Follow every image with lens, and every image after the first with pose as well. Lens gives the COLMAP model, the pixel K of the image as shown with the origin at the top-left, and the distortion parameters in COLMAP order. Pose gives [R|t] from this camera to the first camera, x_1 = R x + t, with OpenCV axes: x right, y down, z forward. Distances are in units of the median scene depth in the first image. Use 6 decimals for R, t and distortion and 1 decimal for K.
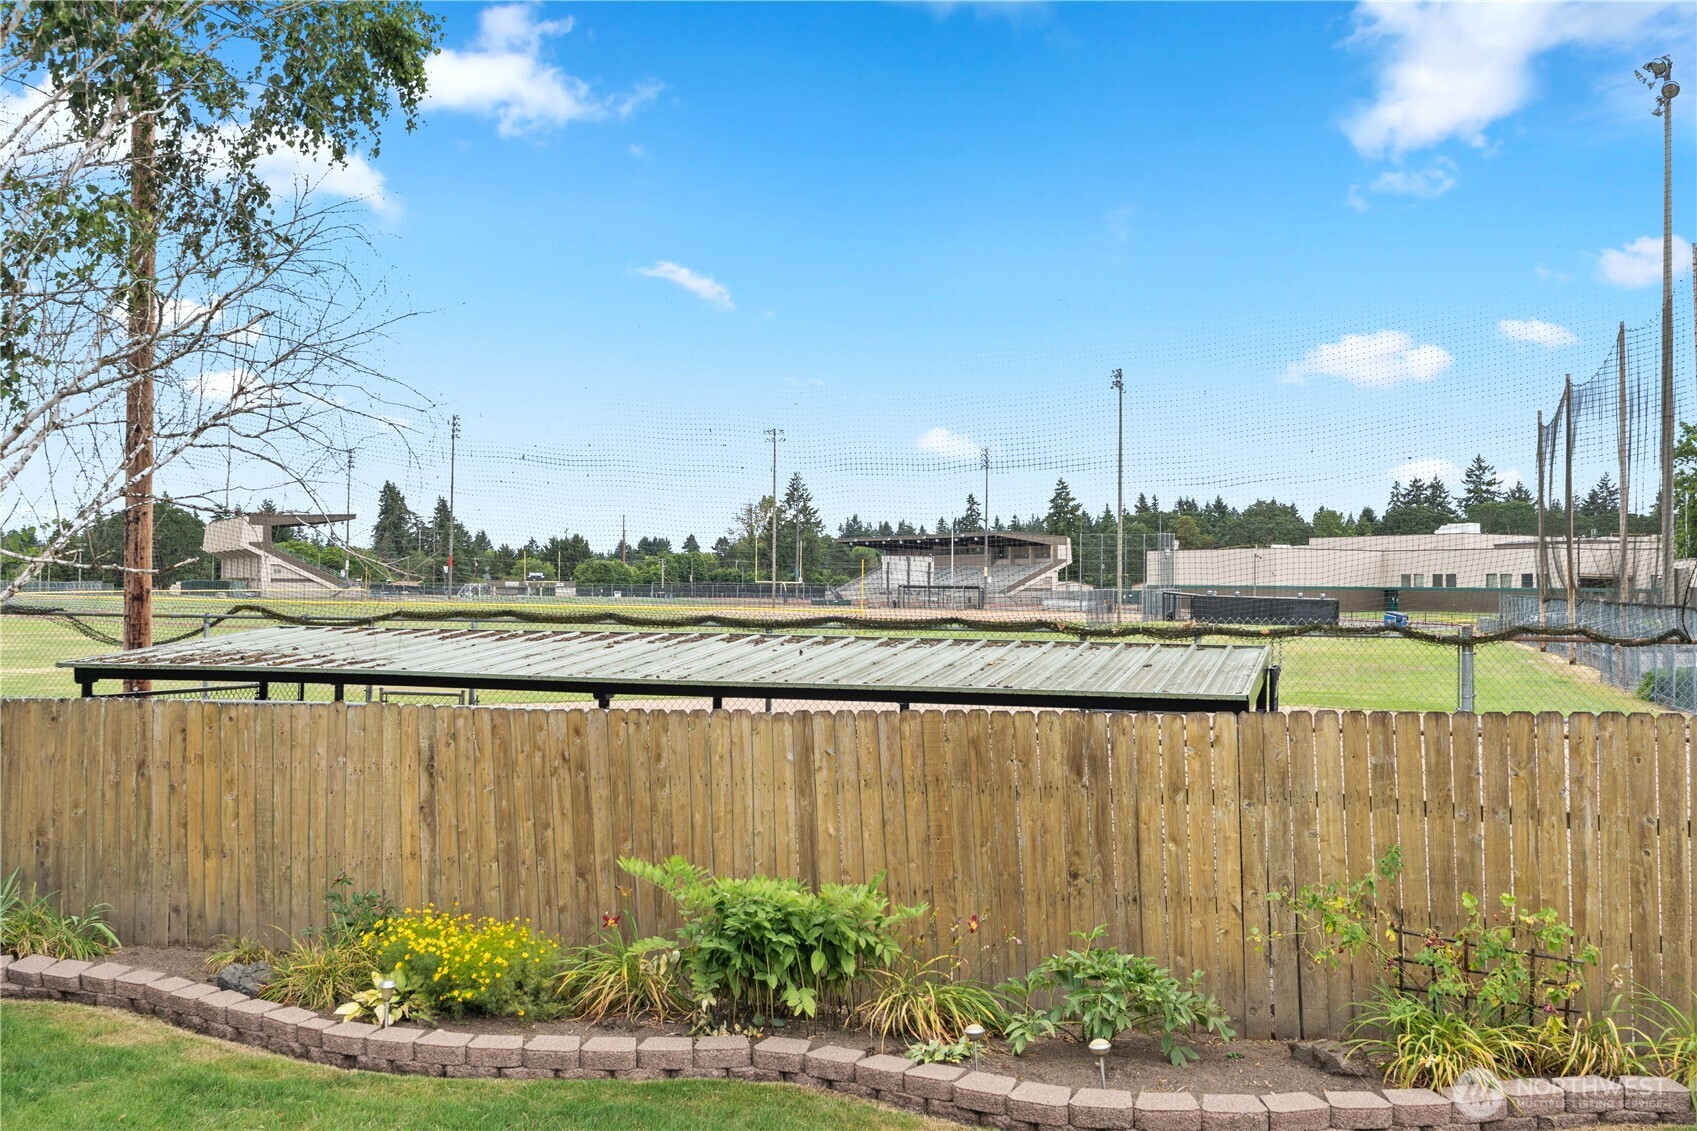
lens RADIAL K [[1710.3, 0, 848.5], [0, 1710.3, 565.5], [0, 0, 1]] dist [0.012339, 0.012896]
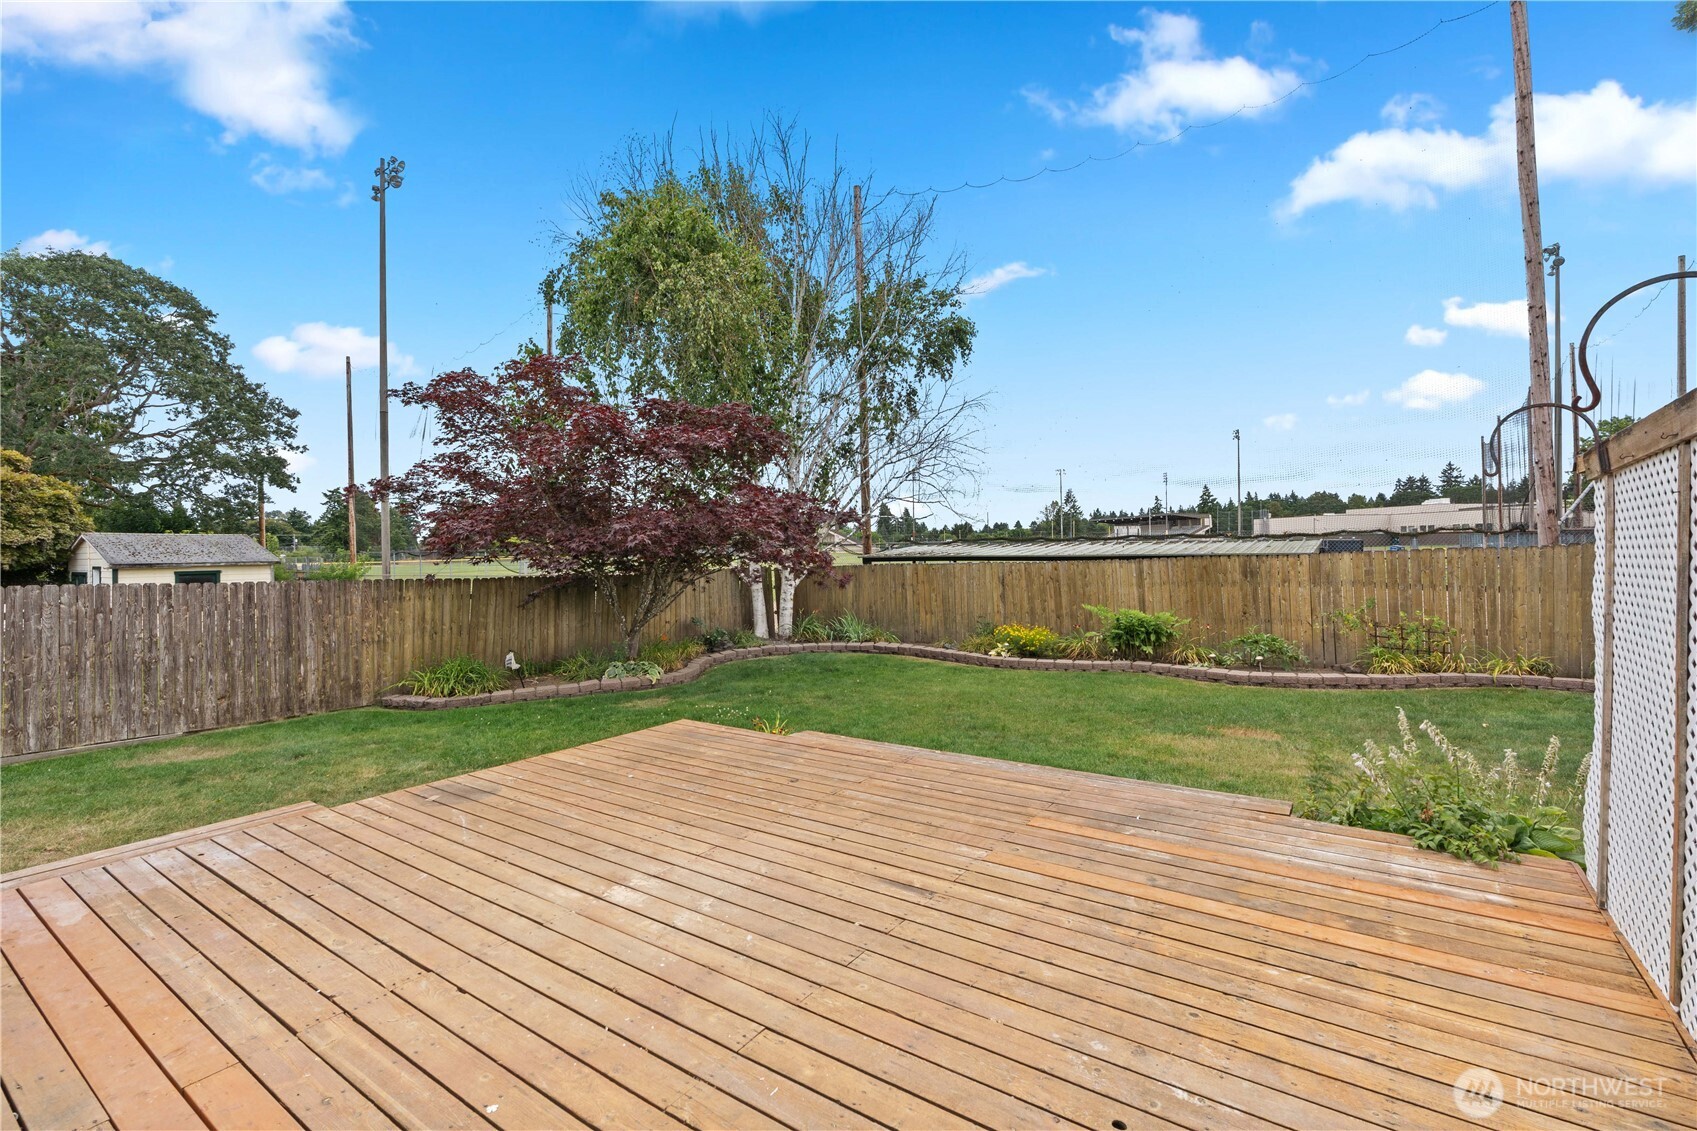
lens RADIAL K [[772.8, 0, 843.2], [0, 772.8, 557.4], [0, 0, 1]] dist [-0.003385, -0.000288]
pose [[0.950328, -0.021878, -0.310480, -0.097598], [0.030315, 0.999290, 0.022374, 0.038198], [0.309770, -0.030675, 0.950317, -0.404539]]
